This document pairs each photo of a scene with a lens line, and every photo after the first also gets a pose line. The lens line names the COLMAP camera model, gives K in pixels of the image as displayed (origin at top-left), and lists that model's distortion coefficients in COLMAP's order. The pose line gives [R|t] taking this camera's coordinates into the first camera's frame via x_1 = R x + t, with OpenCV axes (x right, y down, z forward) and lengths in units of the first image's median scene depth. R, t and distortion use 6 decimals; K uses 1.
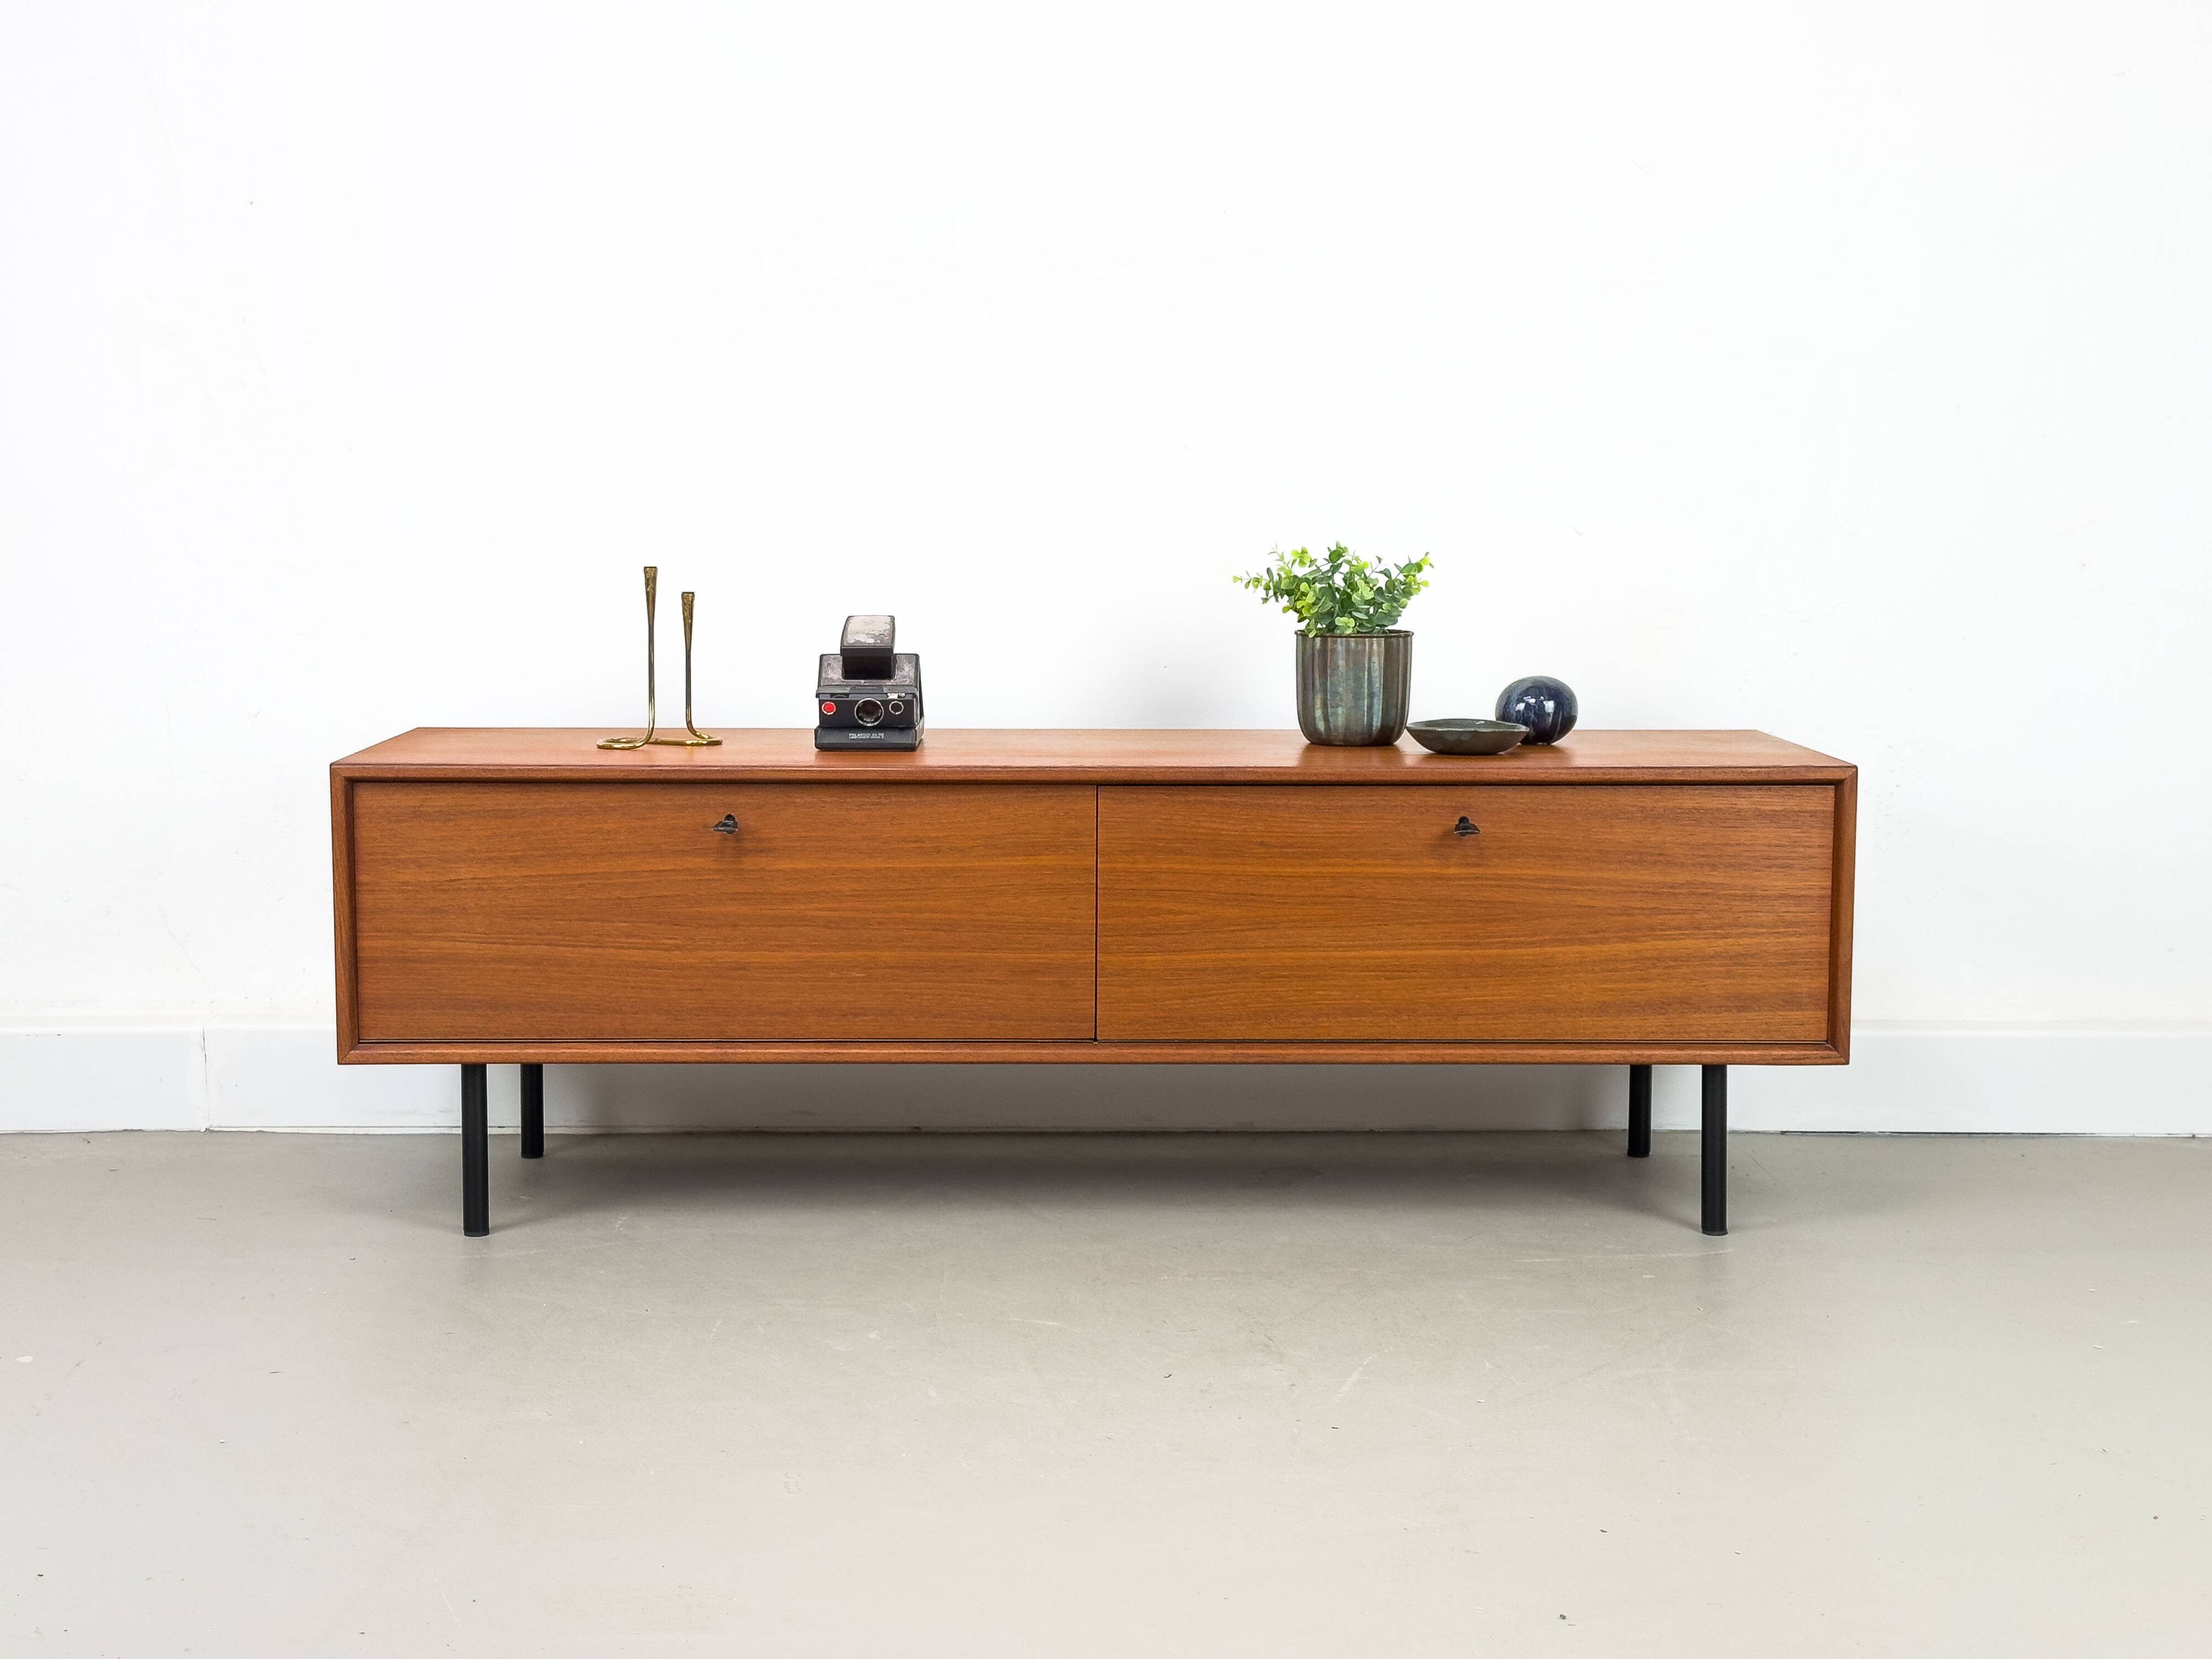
lens RADIAL K [[3083.5, 0, 1089.5], [0, 3083.5, 832.8], [0, 0, 1]] dist [0.115010, 0.000000]
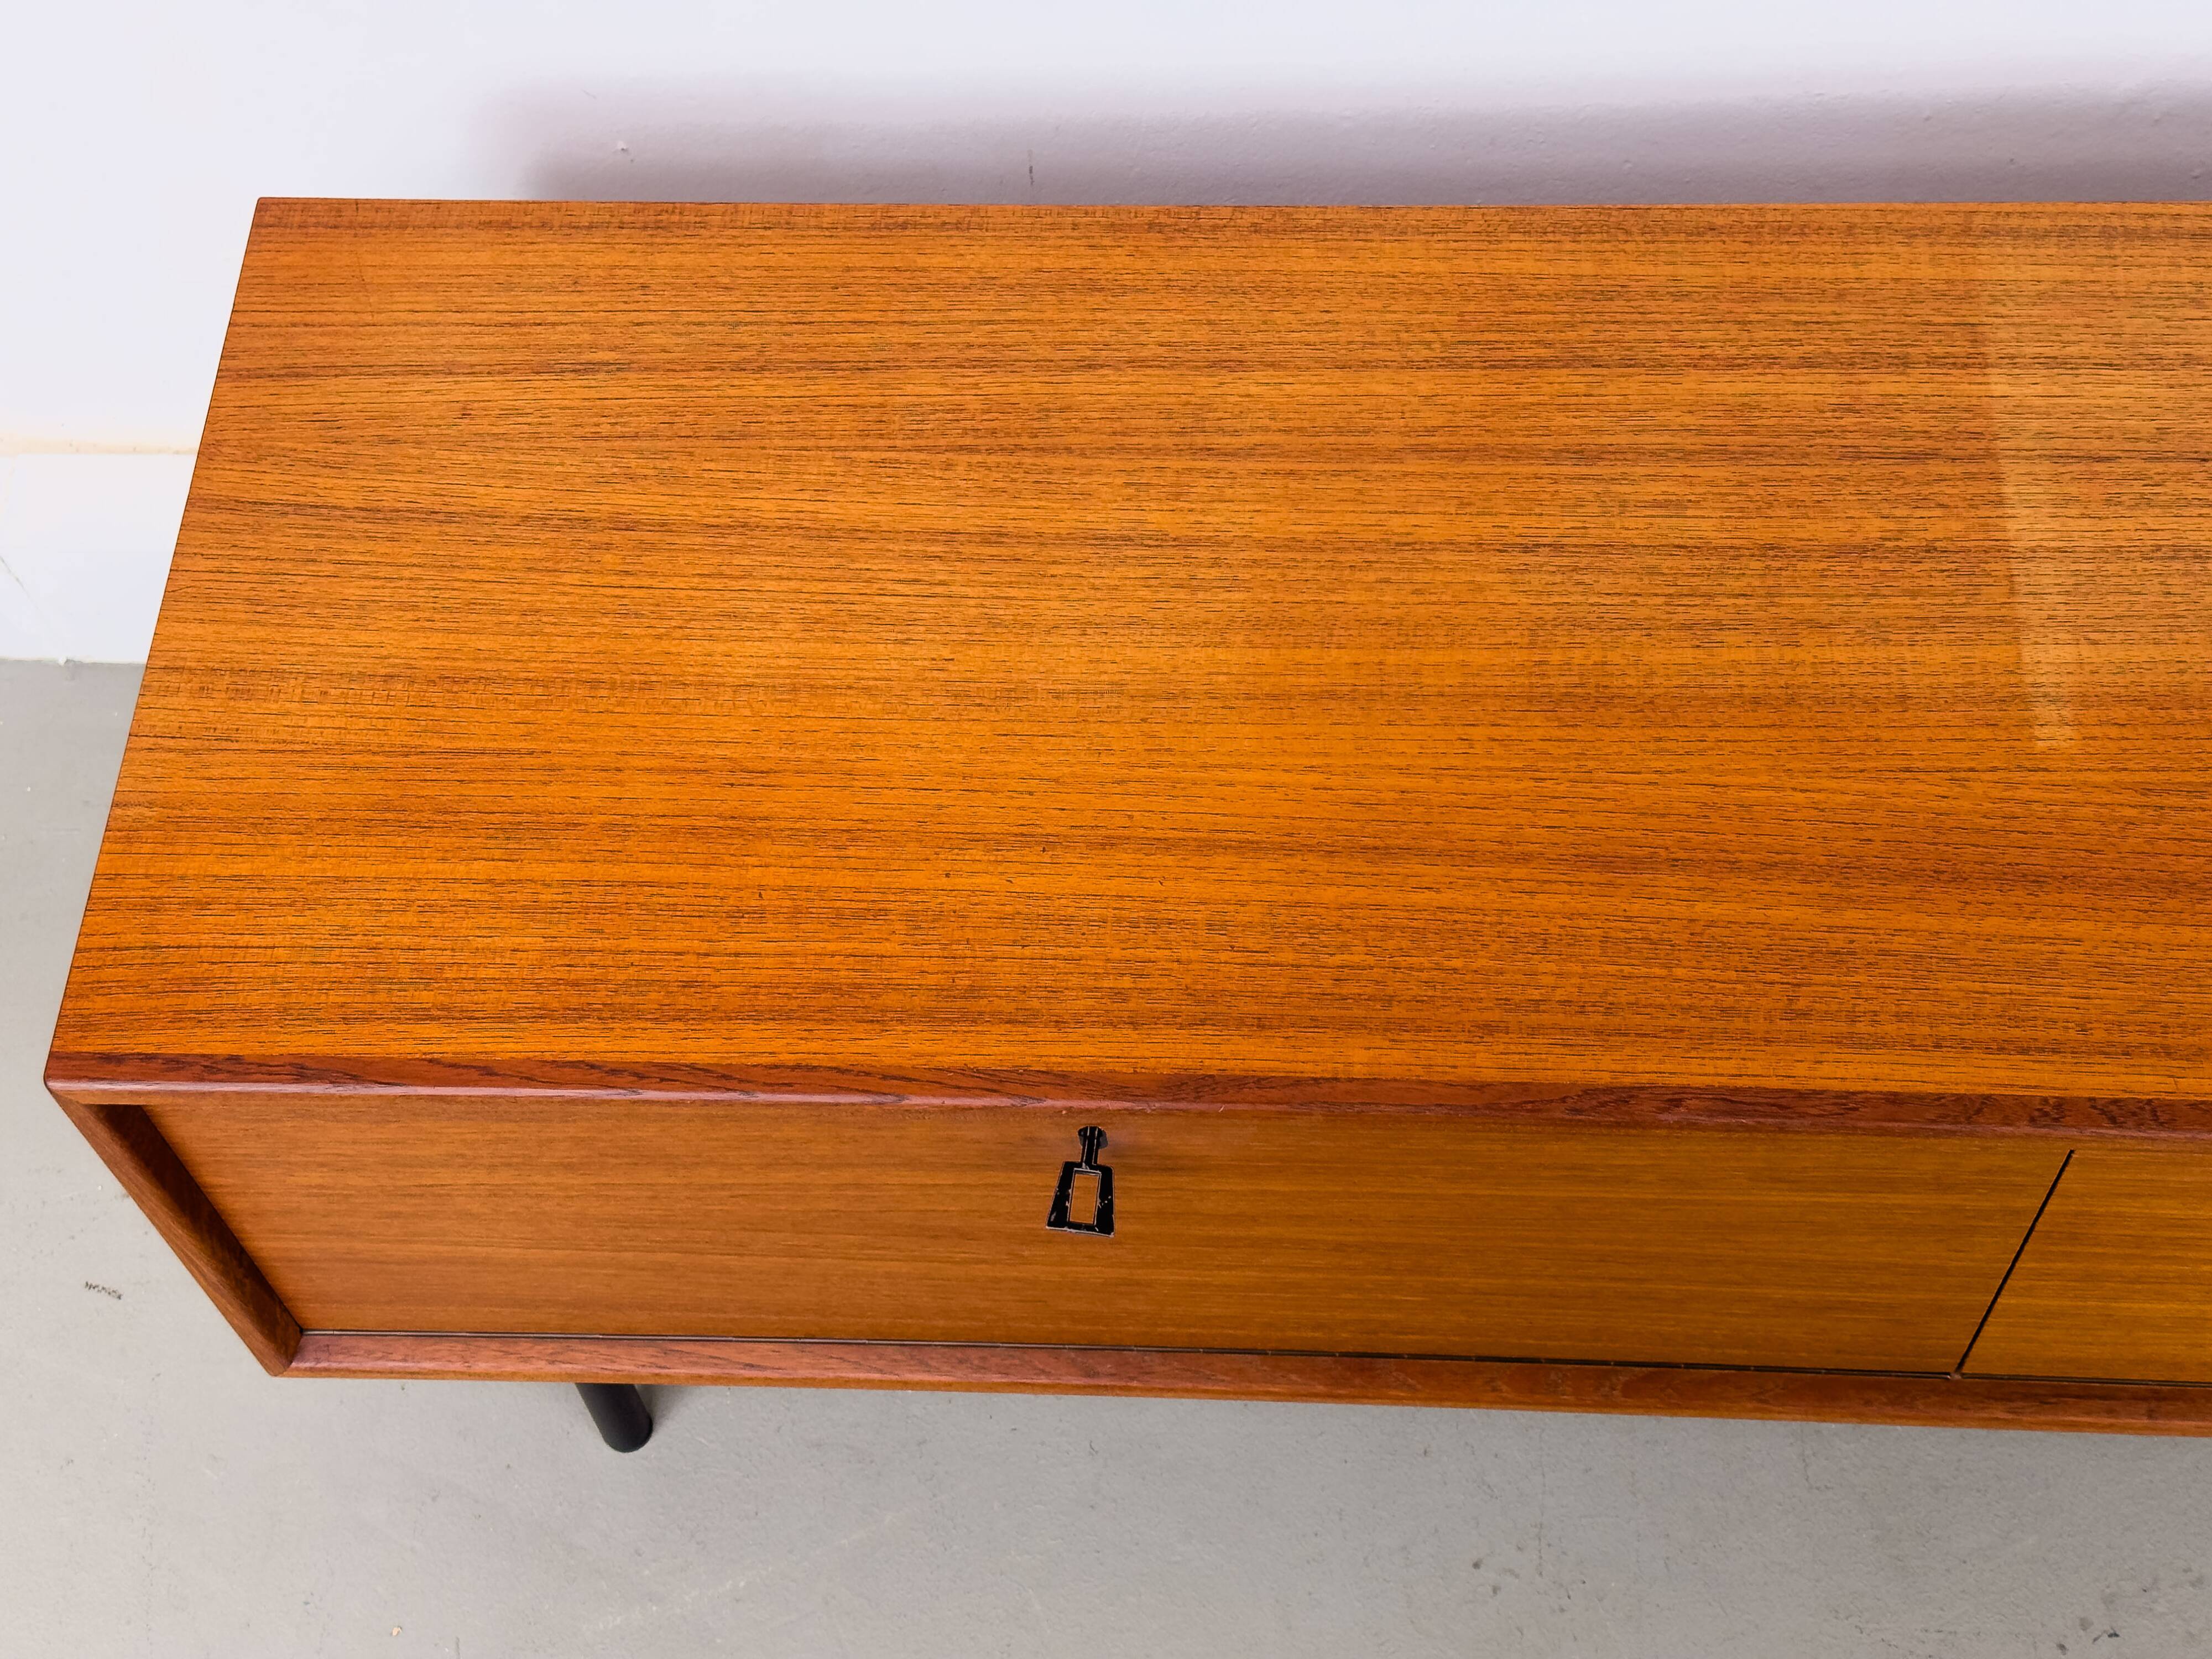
lens RADIAL K [[3083.5, 0, 1095.0], [0, 3083.5, 841.4], [0, 0, 1]] dist [0.115010, 0.000000]
pose [[0.996252, 0.031241, -0.080661, -0.085523], [0.045494, 0.603866, 0.795786, -0.332781], [0.073570, -0.796473, 0.600182, 0.792332]]
